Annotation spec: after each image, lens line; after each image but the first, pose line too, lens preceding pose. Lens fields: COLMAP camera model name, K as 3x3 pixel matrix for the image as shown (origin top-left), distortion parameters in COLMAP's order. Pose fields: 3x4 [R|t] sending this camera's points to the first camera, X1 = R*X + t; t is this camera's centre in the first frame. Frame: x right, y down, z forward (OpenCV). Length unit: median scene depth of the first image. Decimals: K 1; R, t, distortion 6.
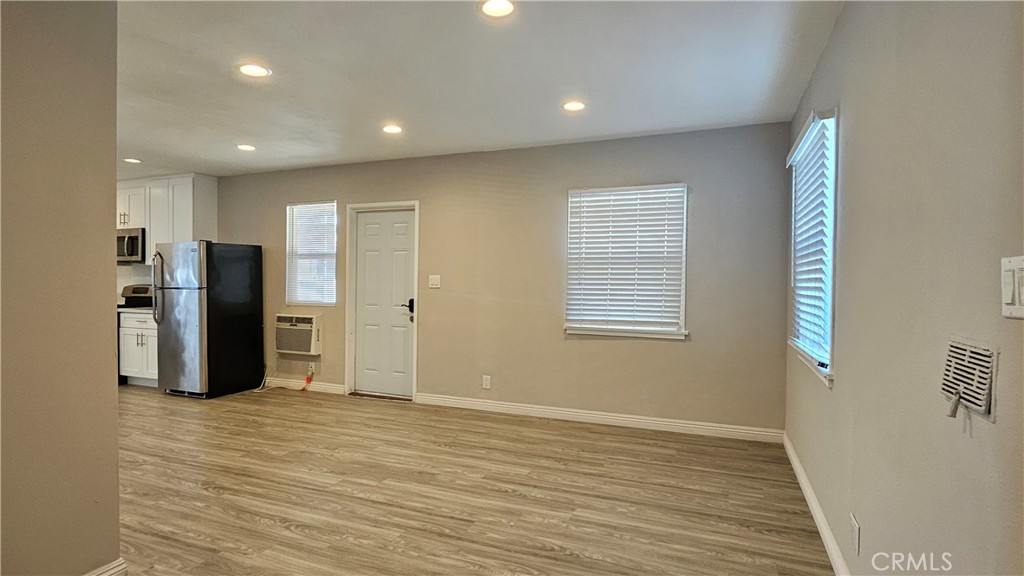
lens RADIAL K [[508.2, 0, 512.0], [0, 508.2, 288.0], [0, 0, 1]] dist [0.000458, -0.000454]
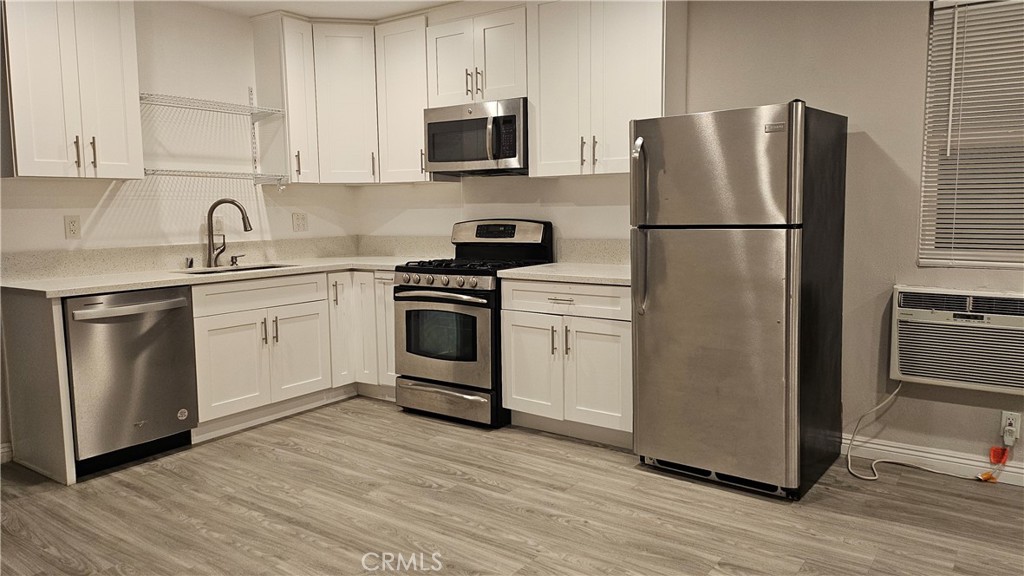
lens RADIAL K [[710.4, 0, 509.1], [0, 710.4, 276.2], [0, 0, 1]] dist [0.080565, -0.078074]
pose [[0.968983, 0.004074, -0.247093, -0.673507], [0.017235, 0.996316, 0.084014, -0.011178], [0.246524, -0.085667, 0.965343, 0.406315]]
